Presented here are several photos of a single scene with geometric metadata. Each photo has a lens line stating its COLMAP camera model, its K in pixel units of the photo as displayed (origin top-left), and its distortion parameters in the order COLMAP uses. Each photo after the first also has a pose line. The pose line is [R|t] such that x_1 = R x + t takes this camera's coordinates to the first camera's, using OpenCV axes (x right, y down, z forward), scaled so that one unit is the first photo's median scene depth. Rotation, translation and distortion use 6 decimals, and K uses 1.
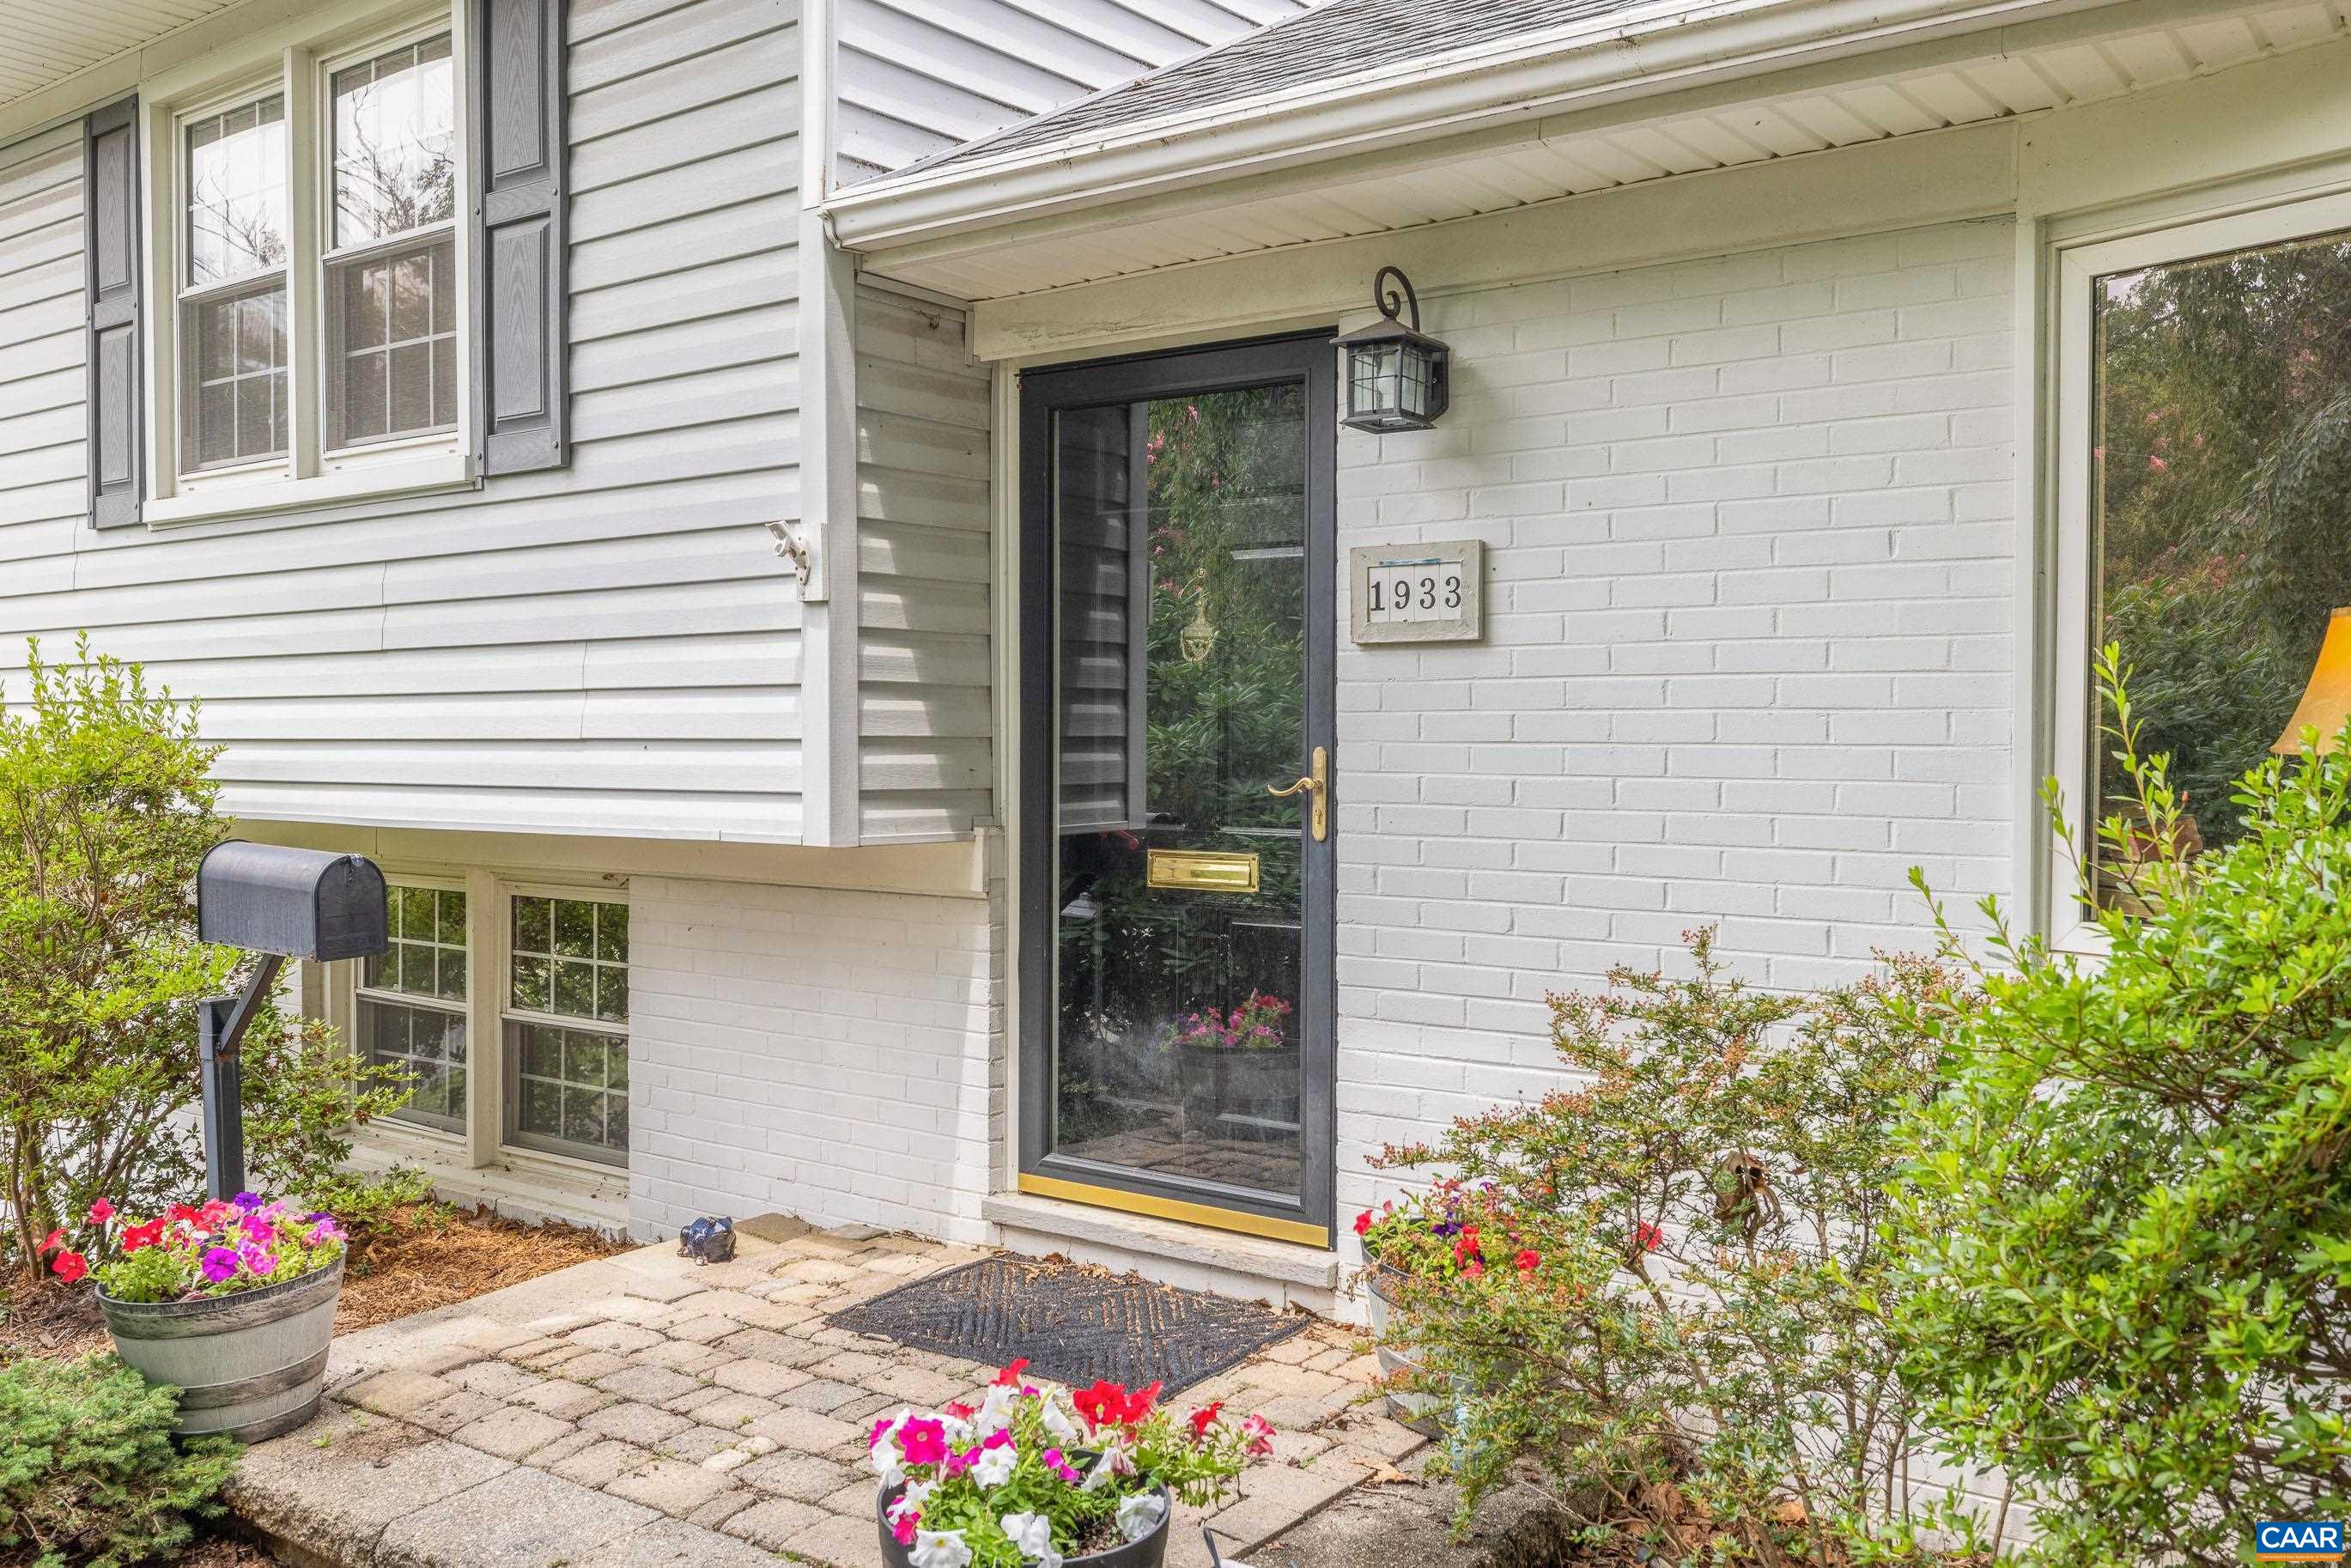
lens RADIAL K [[1940.8, 0, 1175.5], [0, 1940.8, 784.0], [0, 0, 1]] dist [-0.004331, -0.004101]
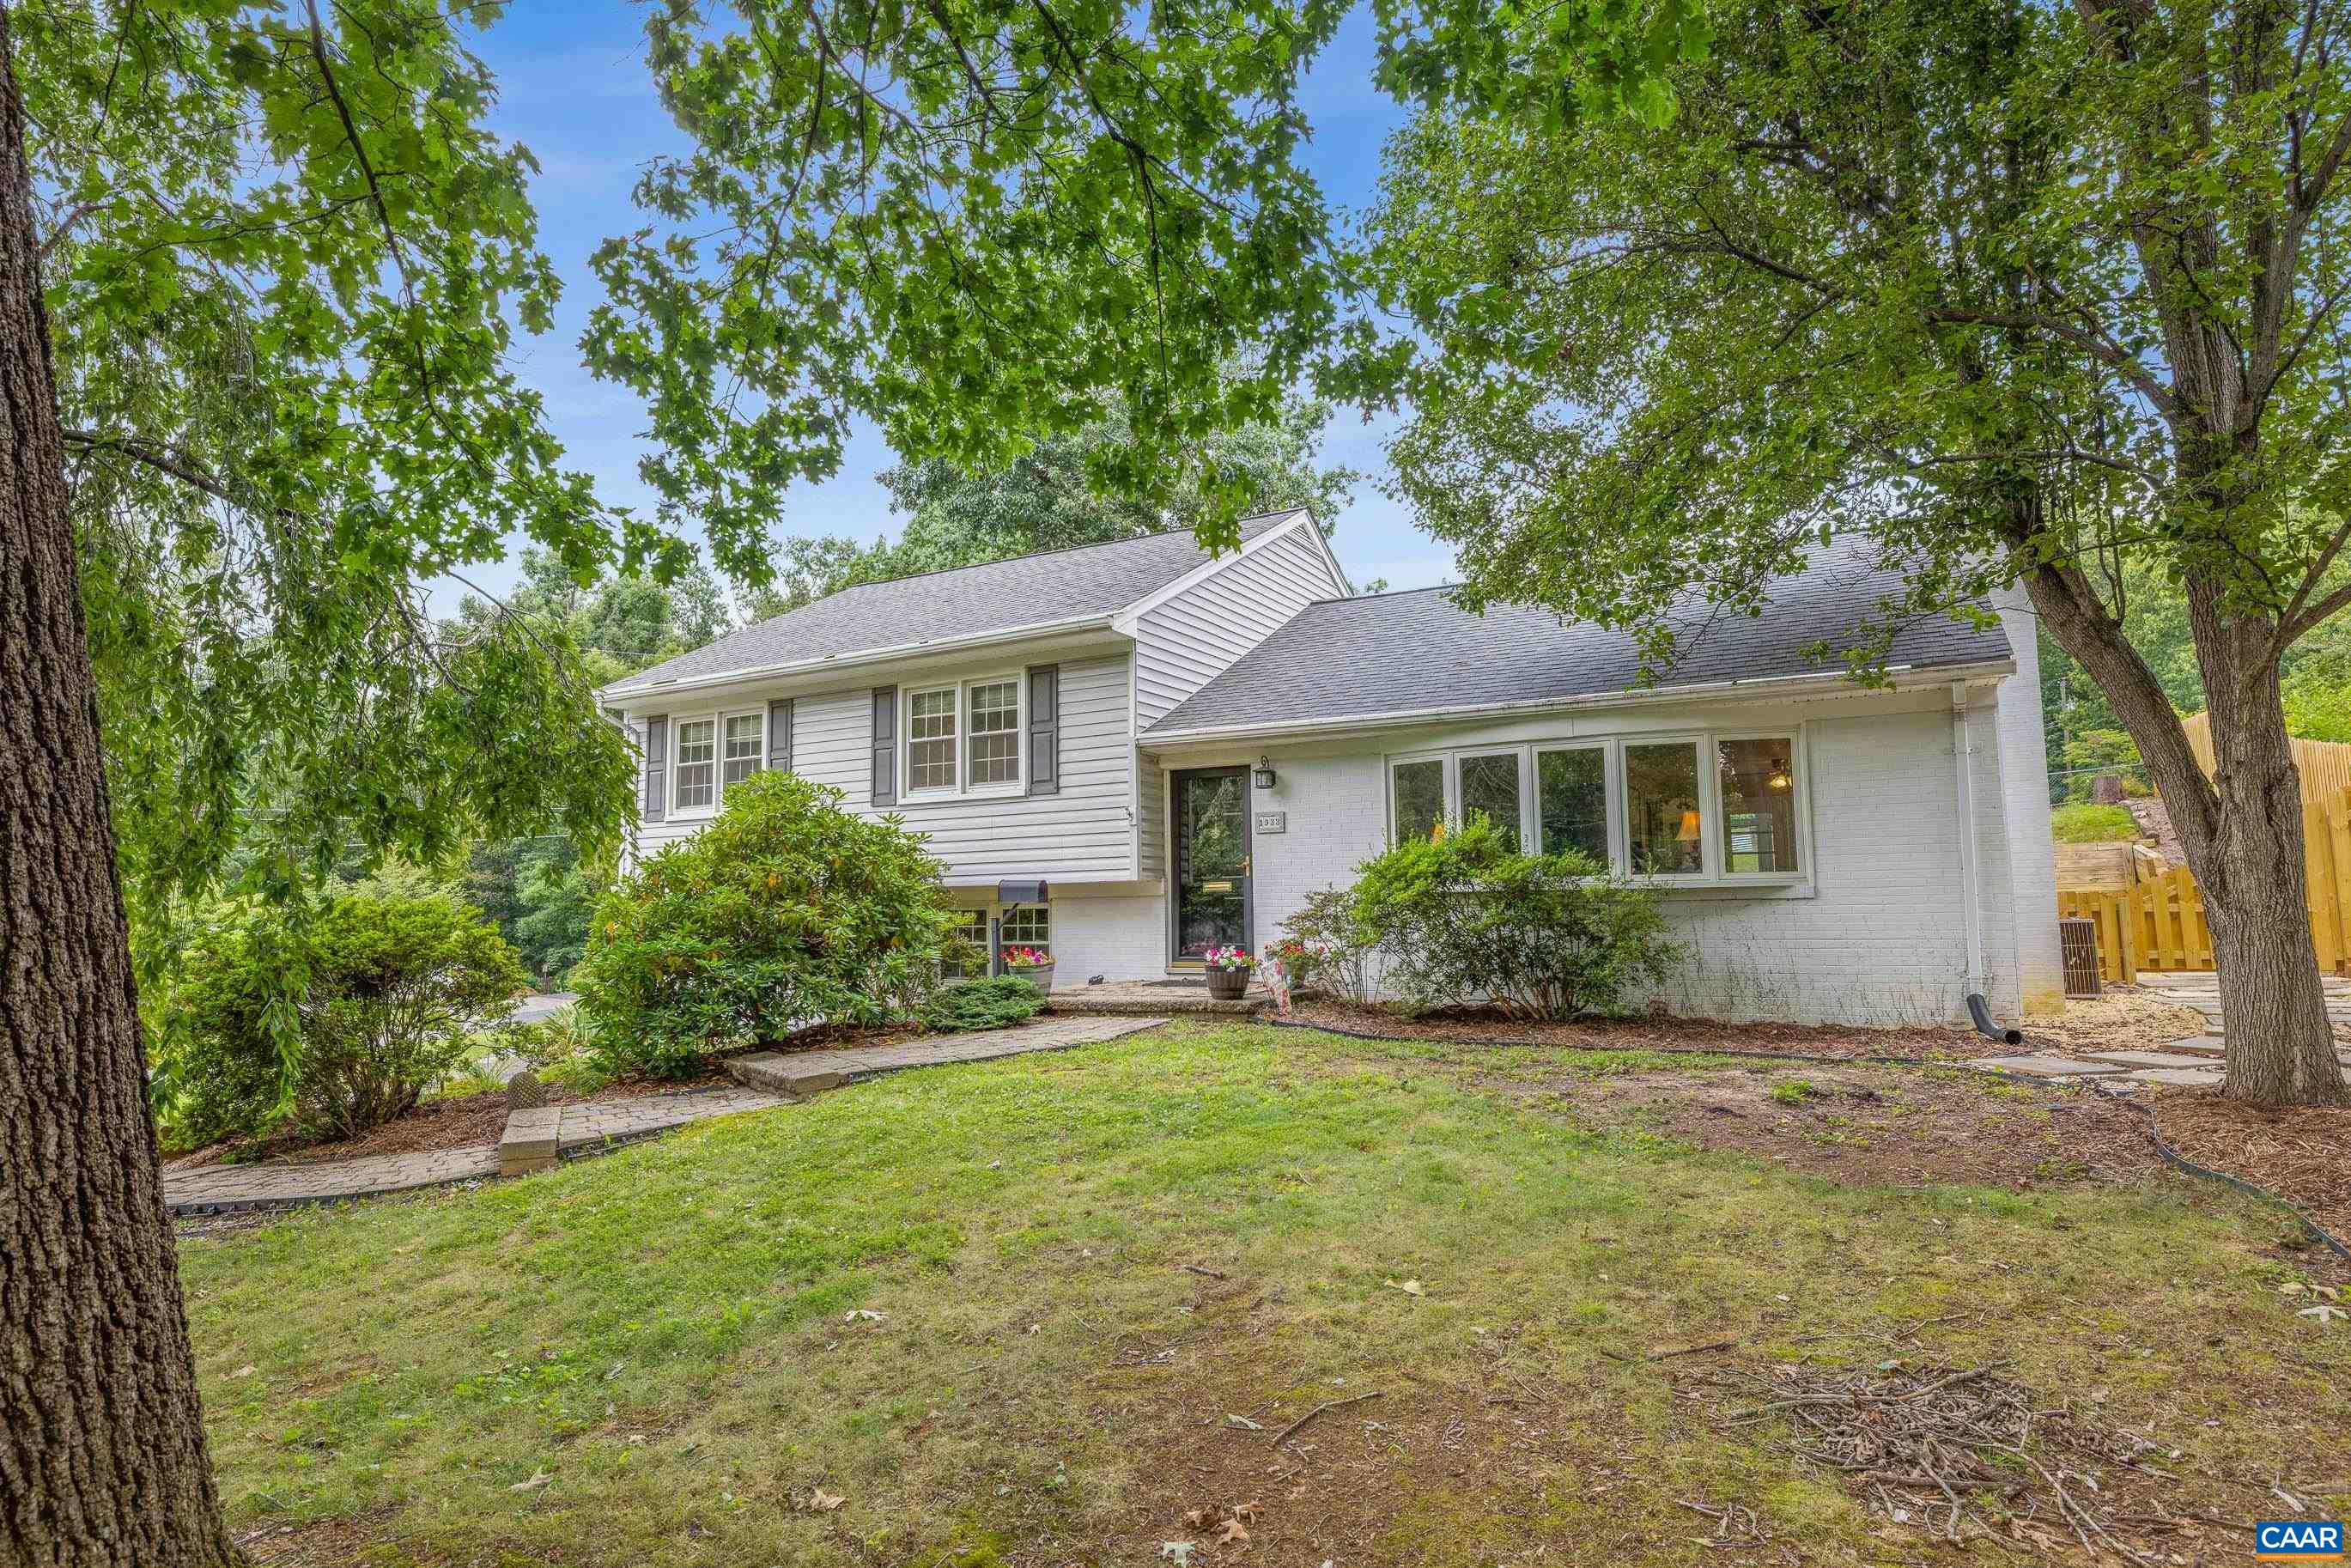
lens RADIAL K [[1307.1, 0, 1175.7], [0, 1307.1, 723.2], [0, 0, 1]] dist [0.000561, 0.000378]
pose [[0.989533, 0.006619, 0.144156, -0.513745], [0.018946, 0.984342, -0.175249, 0.199434], [-0.143059, 0.176146, 0.973913, -1.929115]]
